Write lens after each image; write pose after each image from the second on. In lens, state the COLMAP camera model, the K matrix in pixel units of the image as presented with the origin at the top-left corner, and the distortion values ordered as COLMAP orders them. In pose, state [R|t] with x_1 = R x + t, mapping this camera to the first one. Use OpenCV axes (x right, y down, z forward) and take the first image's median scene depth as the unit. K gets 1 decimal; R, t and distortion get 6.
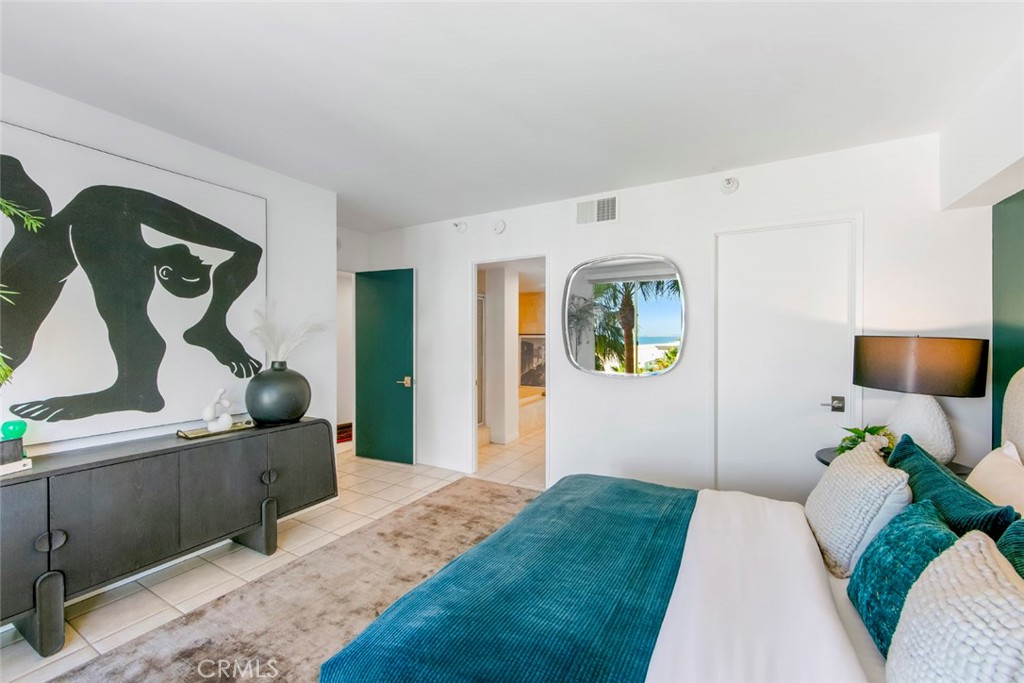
lens RADIAL K [[411.0, 0, 511.3], [0, 411.0, 337.6], [0, 0, 1]] dist [0.000135, -0.000079]
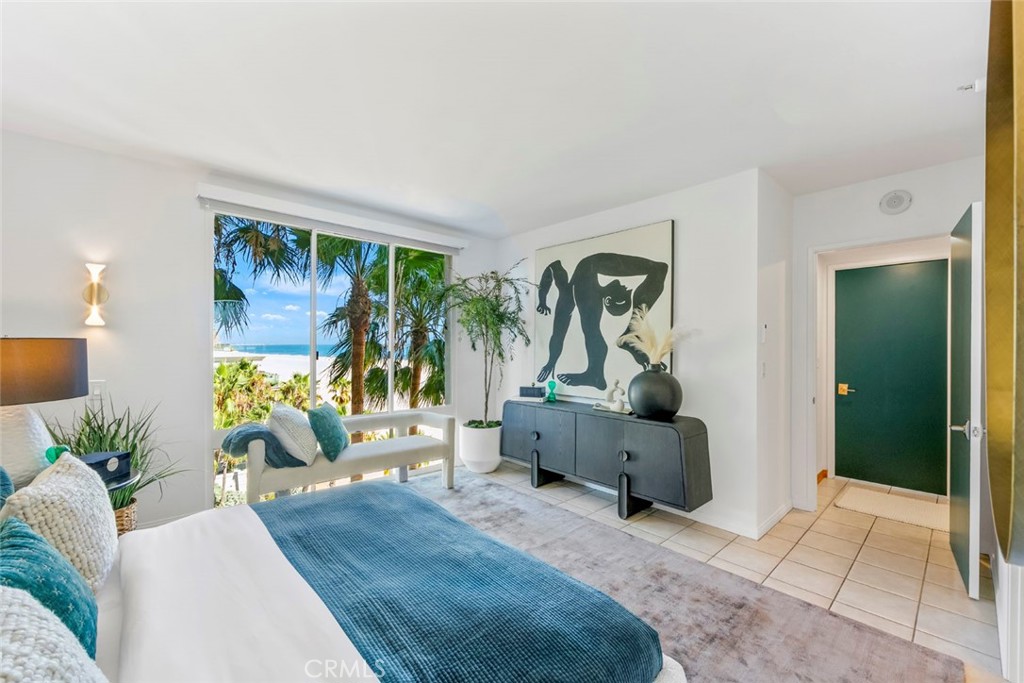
lens RADIAL K [[411.0, 0, 510.0], [0, 411.0, 347.1], [0, 0, 1]] dist [0.000135, -0.000079]
pose [[-0.303685, 0.006317, -0.952752, 0.715633], [0.000626, 0.999979, 0.006431, 0.003782], [0.952772, 0.001357, -0.303683, 1.086172]]
